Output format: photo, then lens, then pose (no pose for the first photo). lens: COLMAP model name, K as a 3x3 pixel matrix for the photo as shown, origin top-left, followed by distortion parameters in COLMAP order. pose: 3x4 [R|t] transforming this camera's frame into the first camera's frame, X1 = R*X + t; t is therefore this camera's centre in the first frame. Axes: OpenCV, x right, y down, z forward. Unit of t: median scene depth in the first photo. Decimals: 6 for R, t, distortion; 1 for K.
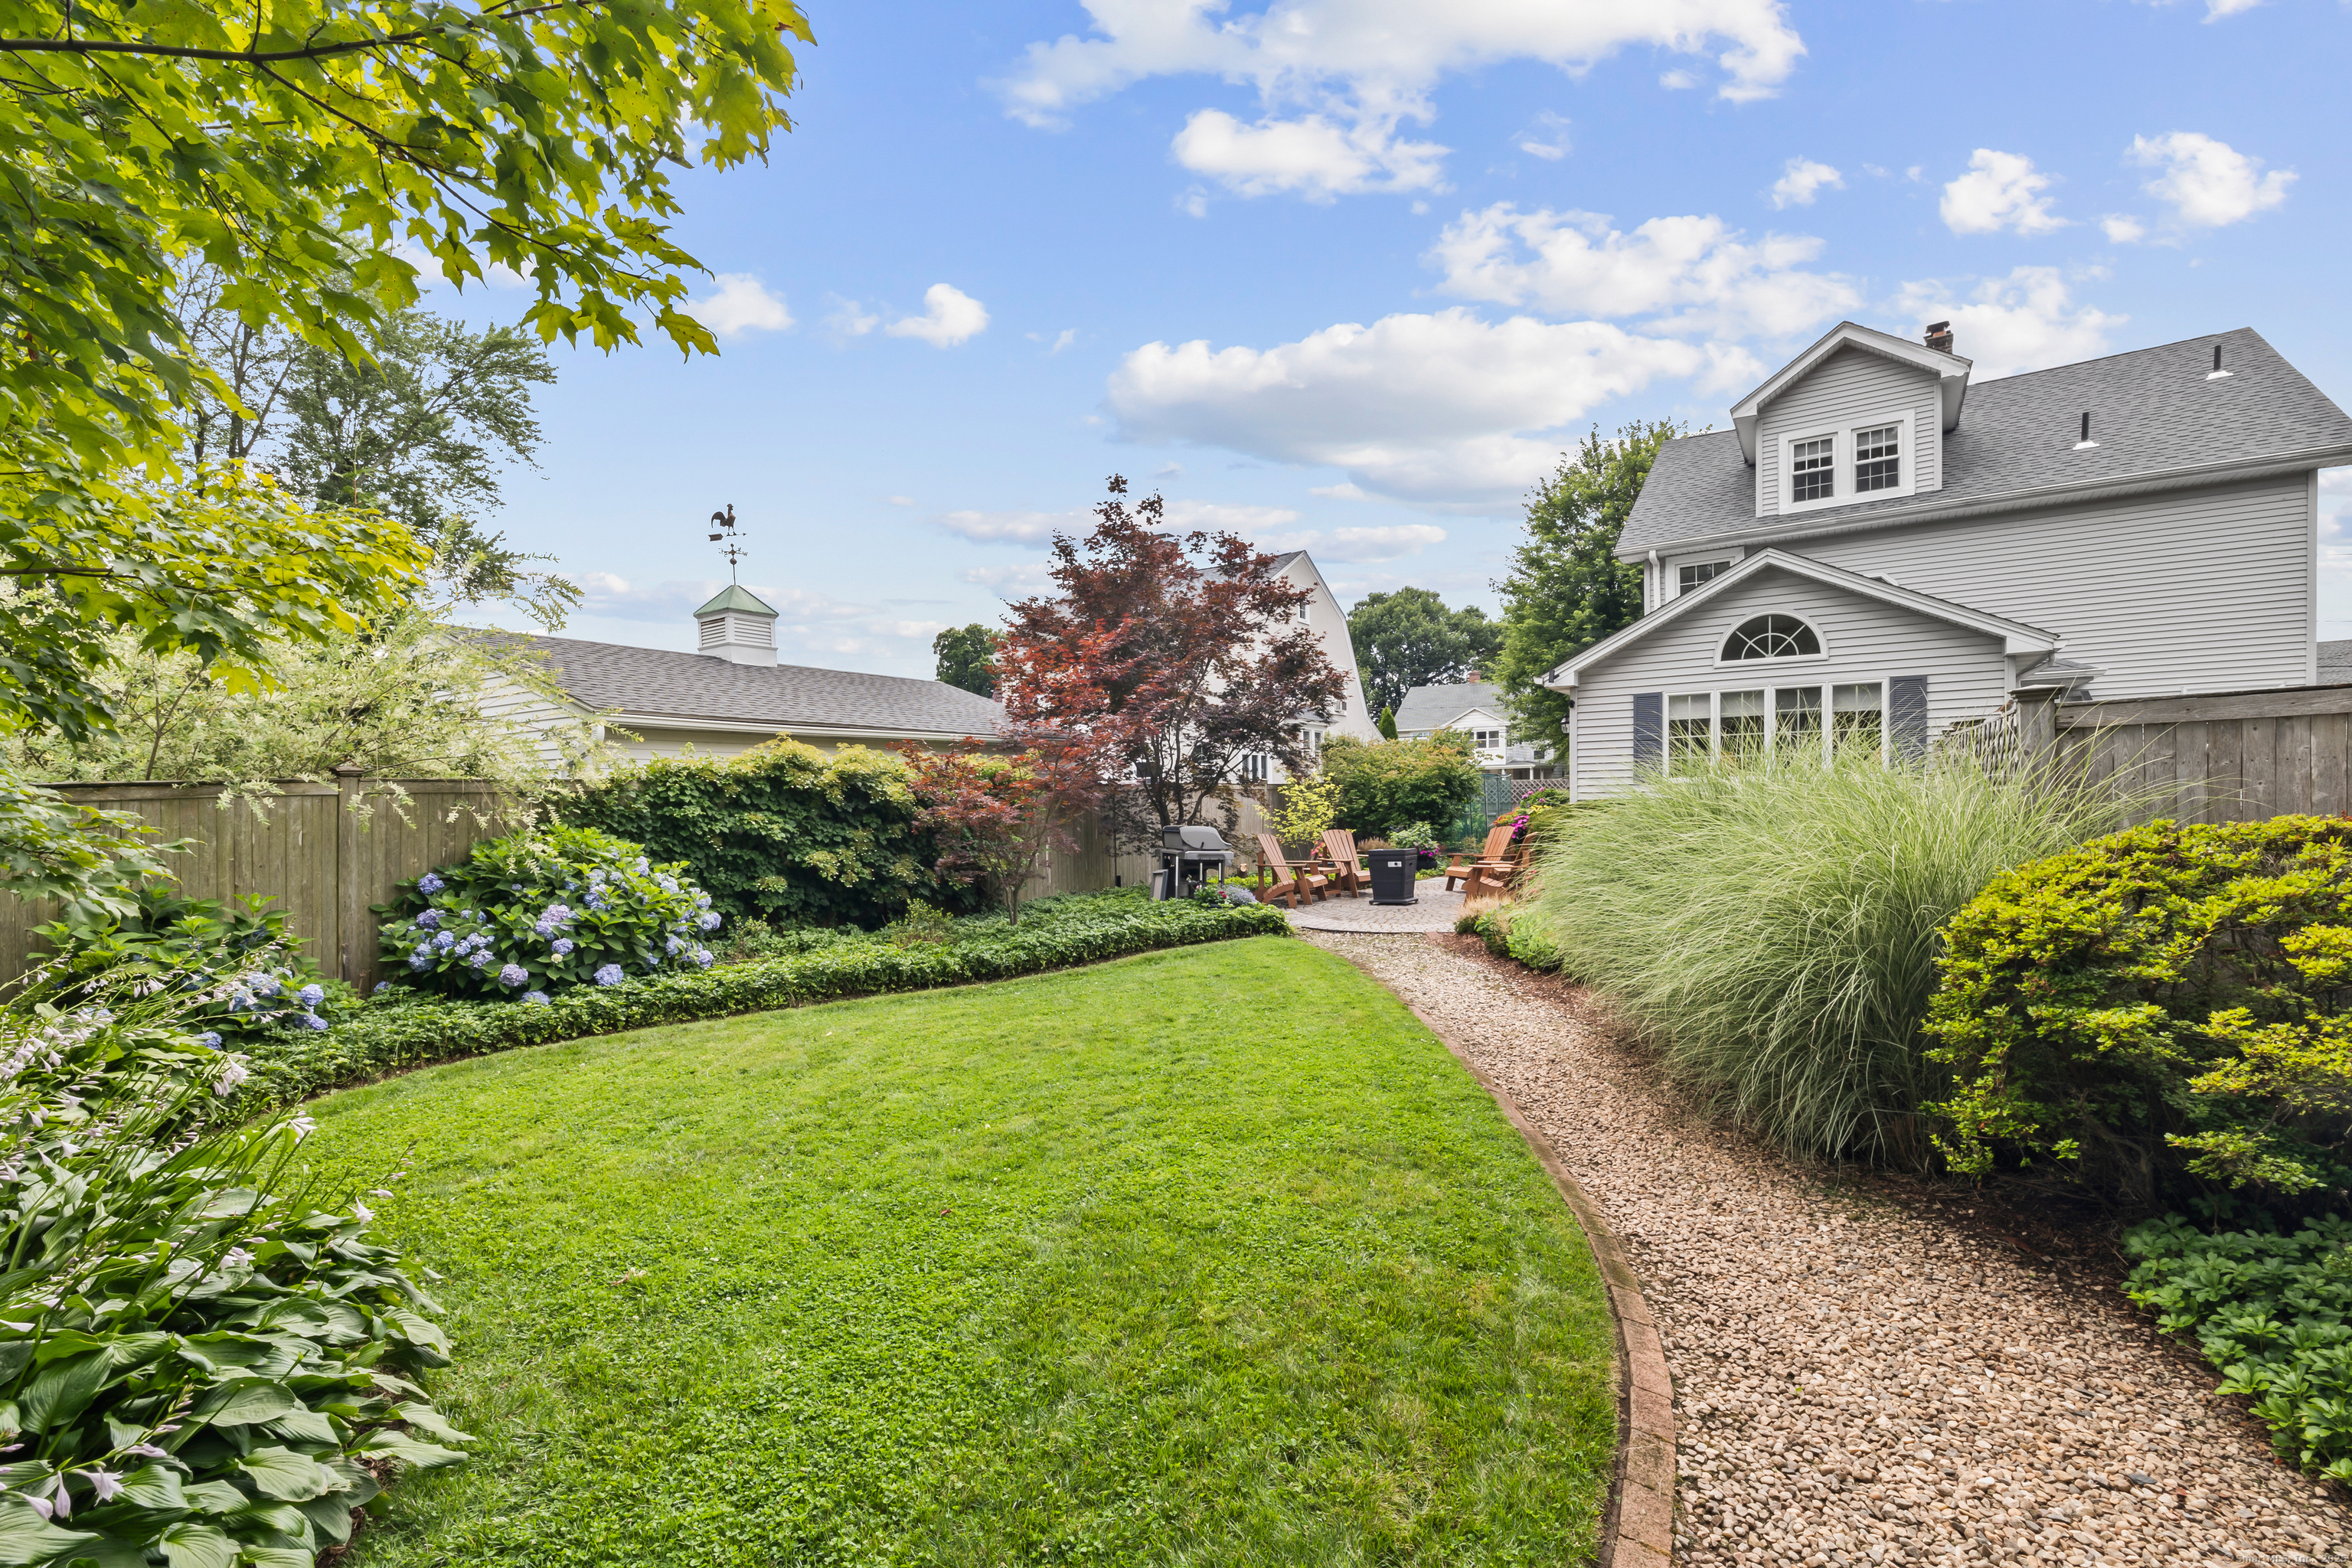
lens RADIAL K [[1019.8, 0, 1159.4], [0, 1019.8, 833.4], [0, 0, 1]] dist [-0.001377, -0.000229]
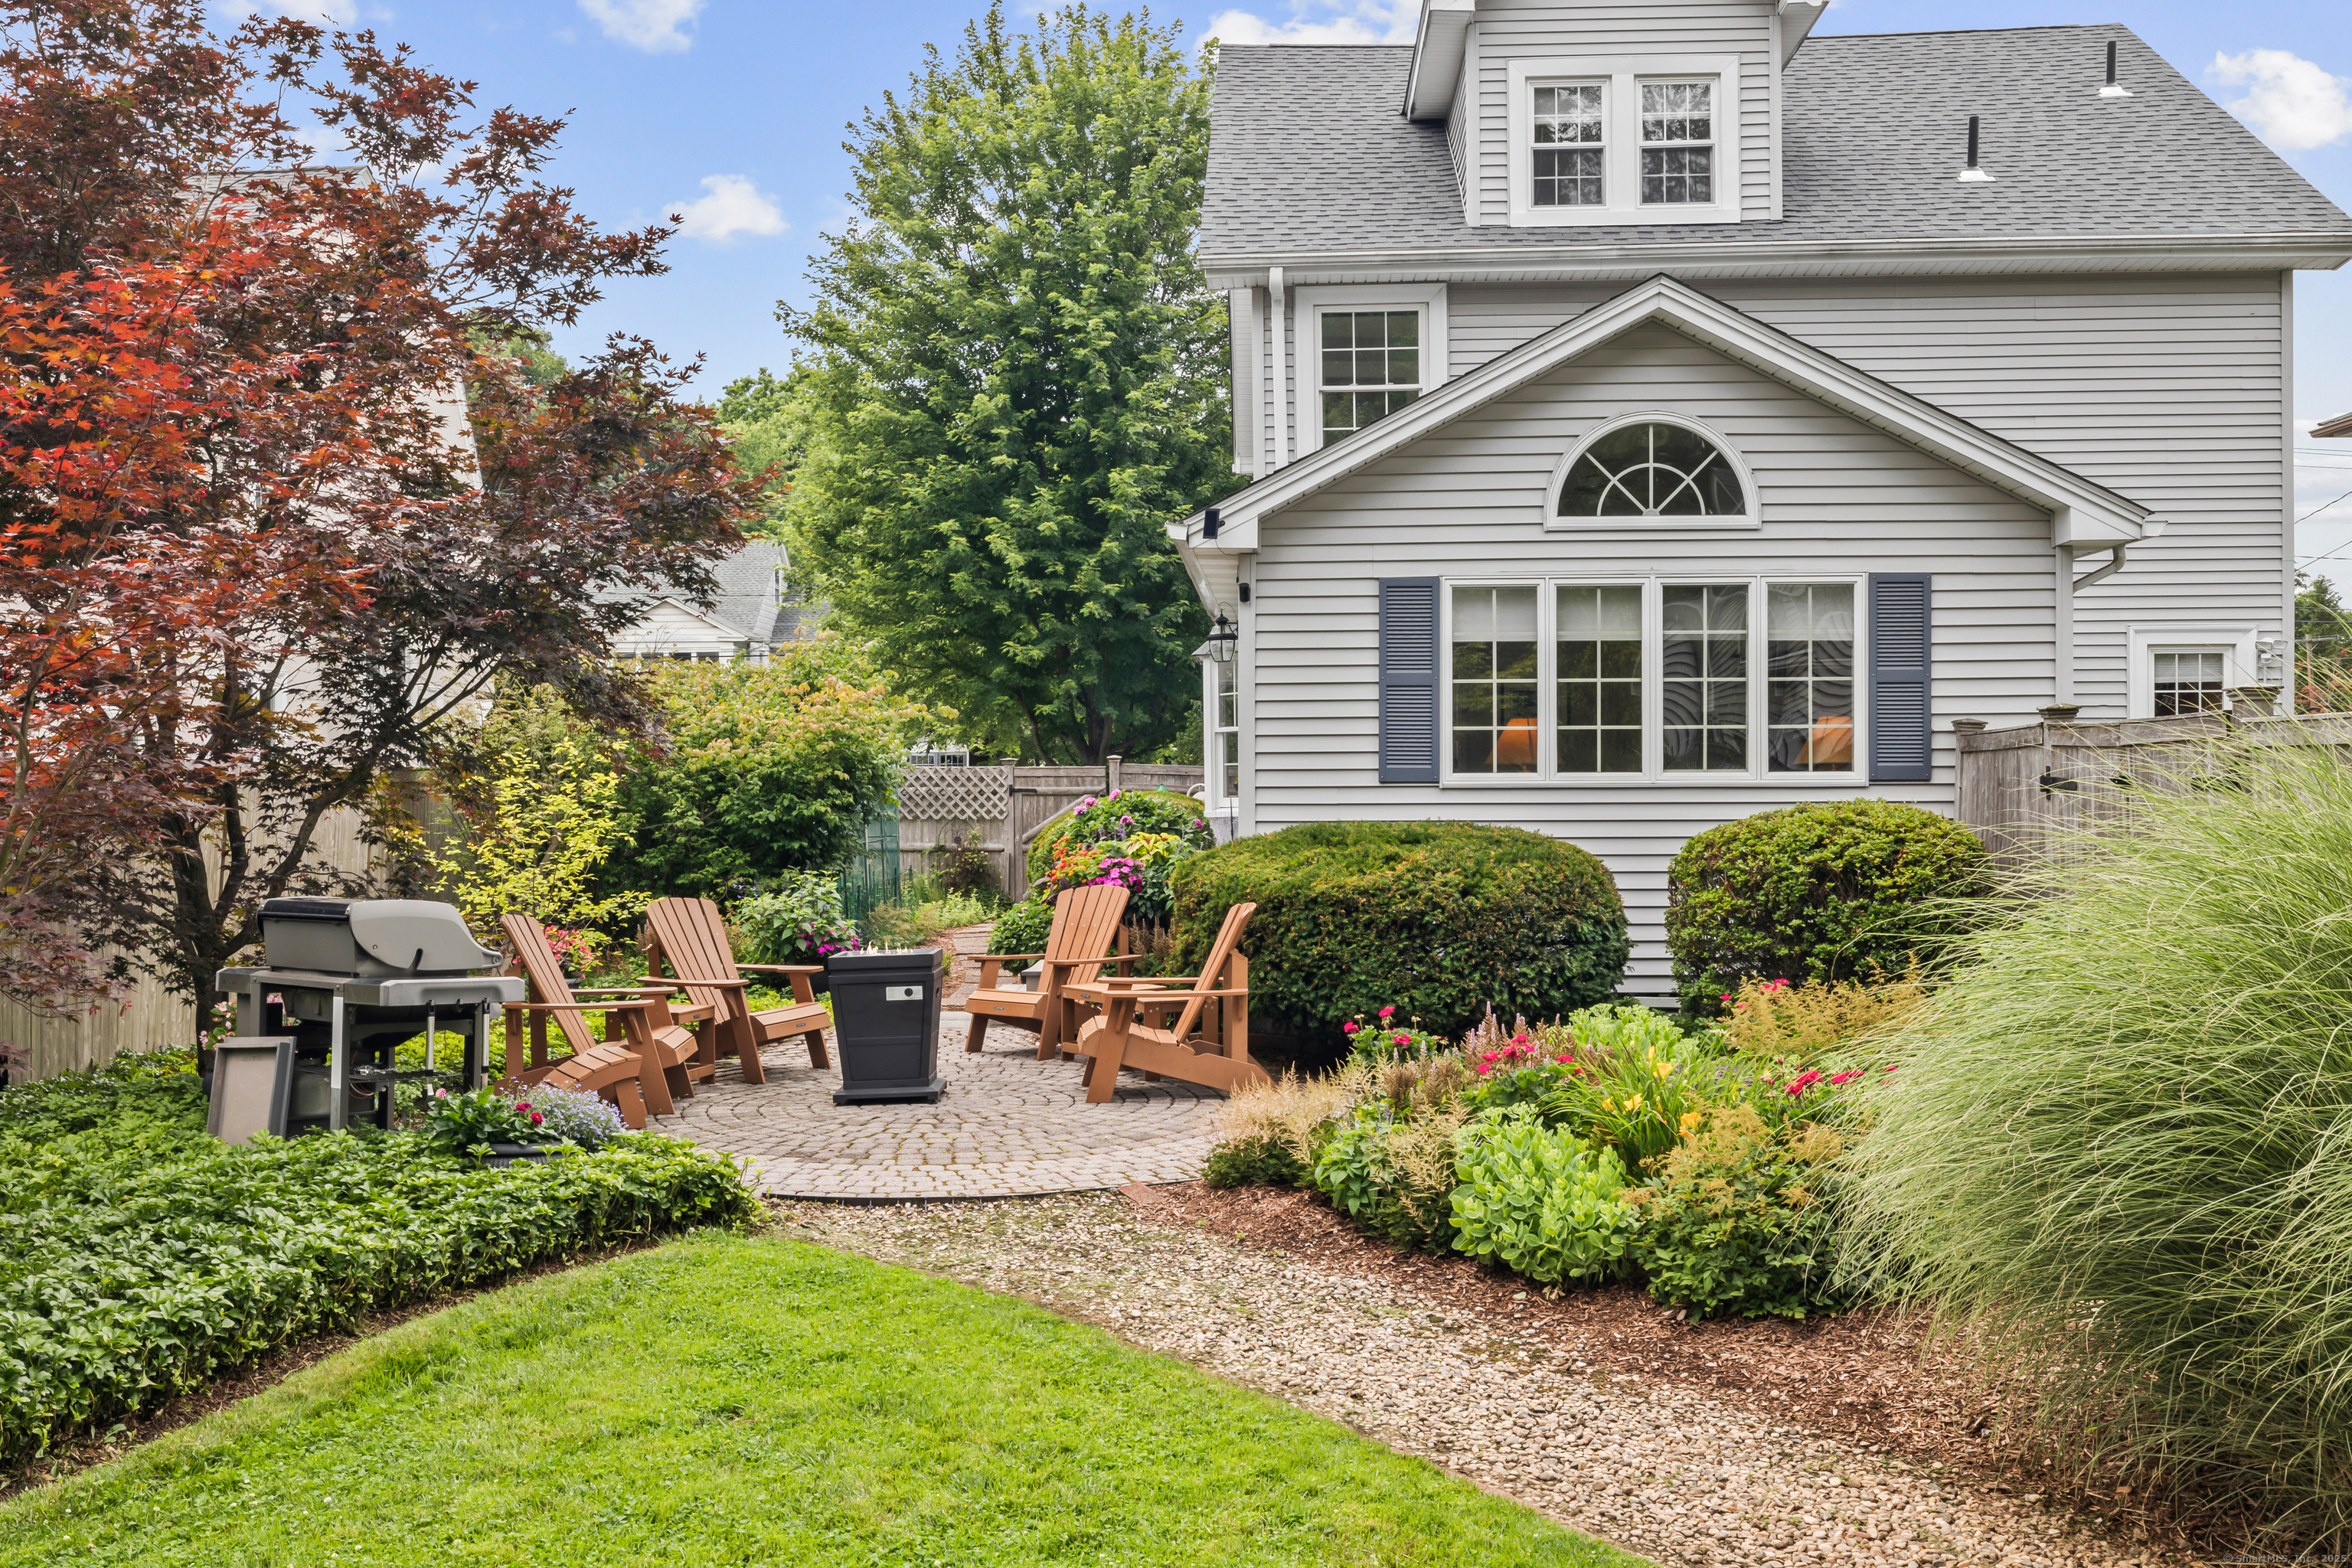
lens RADIAL K [[2290.8, 0, 1171.2], [0, 2290.8, 823.5], [0, 0, 1]] dist [-0.008053, 0.002198]
pose [[0.851342, 0.004650, 0.524591, -0.129471], [0.008029, 0.999728, -0.021892, -0.012953], [-0.524550, 0.022849, 0.851073, 0.241275]]
